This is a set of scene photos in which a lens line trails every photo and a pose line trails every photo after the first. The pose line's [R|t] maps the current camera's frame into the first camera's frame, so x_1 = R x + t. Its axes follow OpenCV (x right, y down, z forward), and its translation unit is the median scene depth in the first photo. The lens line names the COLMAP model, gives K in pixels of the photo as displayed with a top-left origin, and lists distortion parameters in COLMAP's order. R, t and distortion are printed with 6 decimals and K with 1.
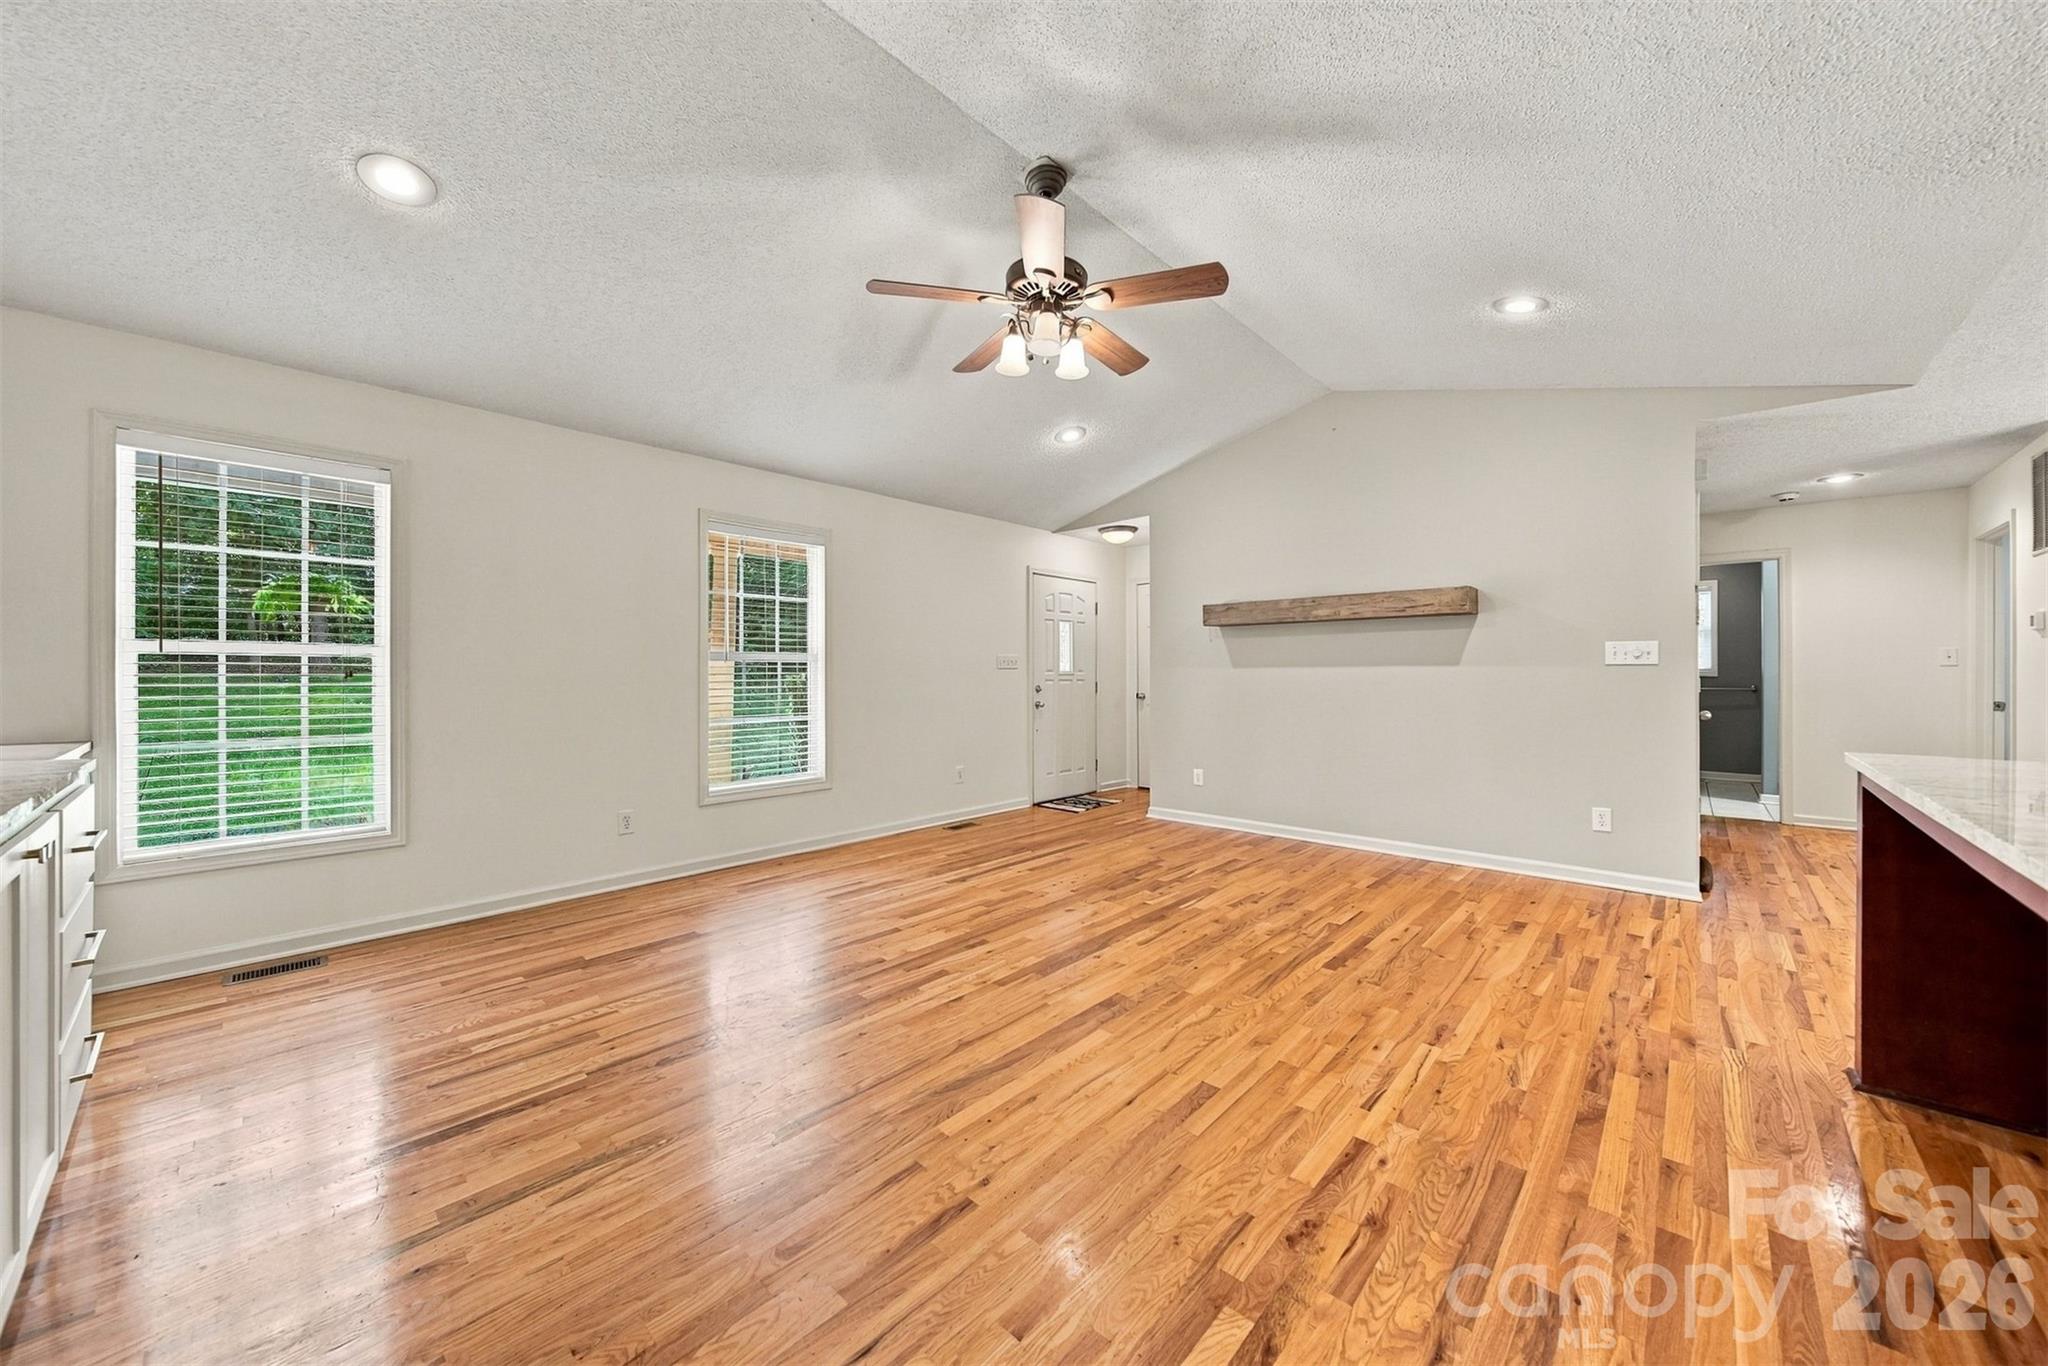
lens RADIAL K [[718.4, 0, 1026.6], [0, 718.4, 679.2], [0, 0, 1]] dist [-0.001673, -0.000404]
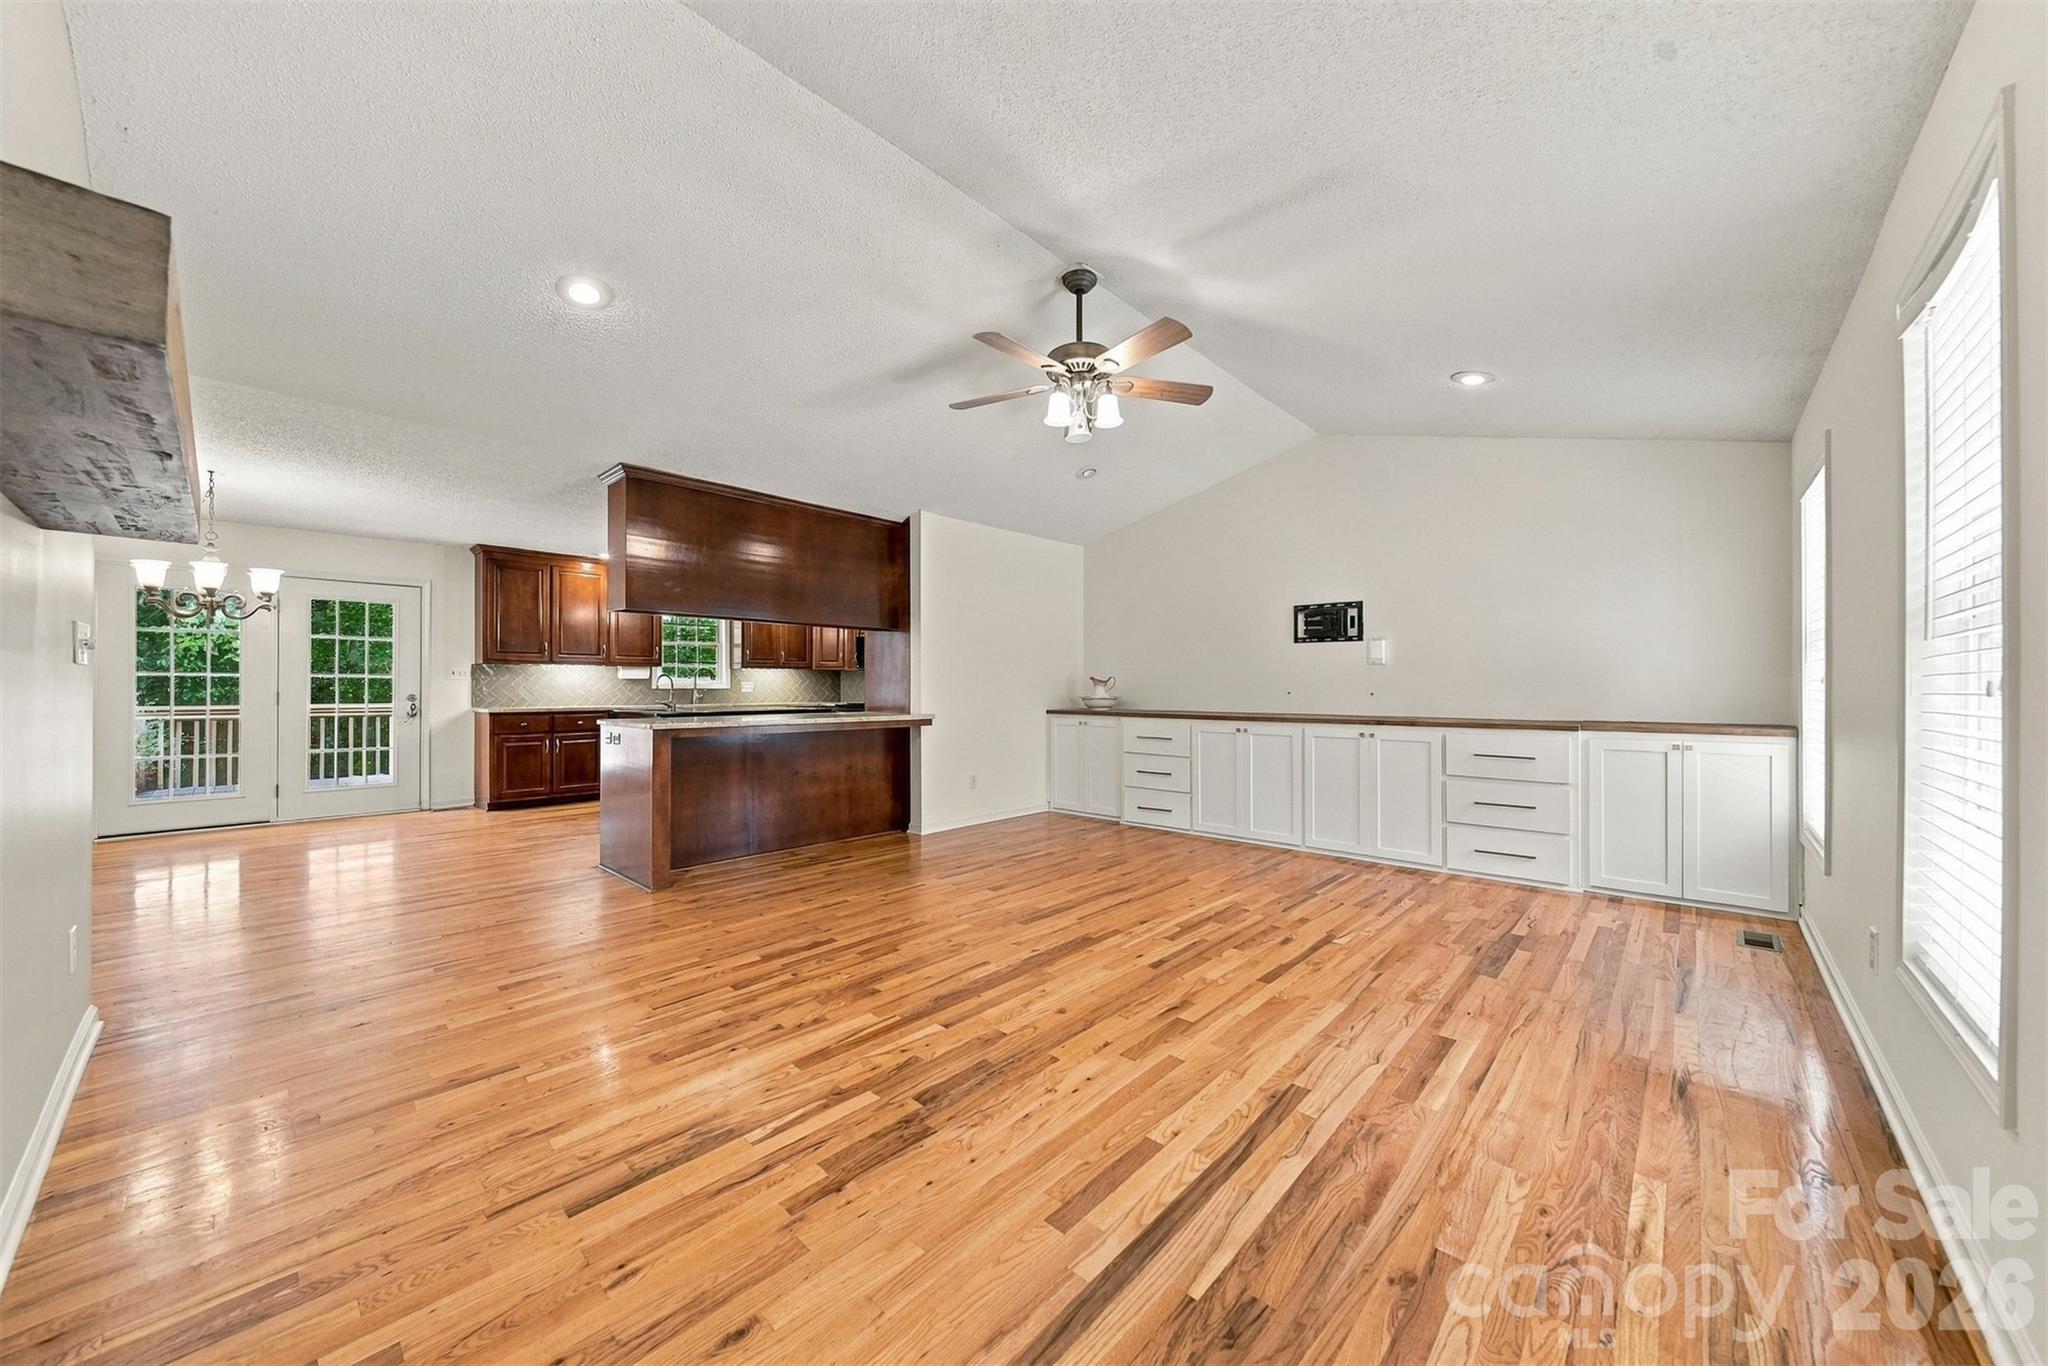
lens RADIAL K [[718.4, 0, 1023.4], [0, 718.4, 684.4], [0, 0, 1]] dist [-0.001673, -0.000404]
pose [[-1.000000, -0.000740, -0.000488, 0.110221], [-0.000740, 0.999999, 0.001421, -0.003184], [0.000487, 0.001421, -0.999999, 1.946503]]
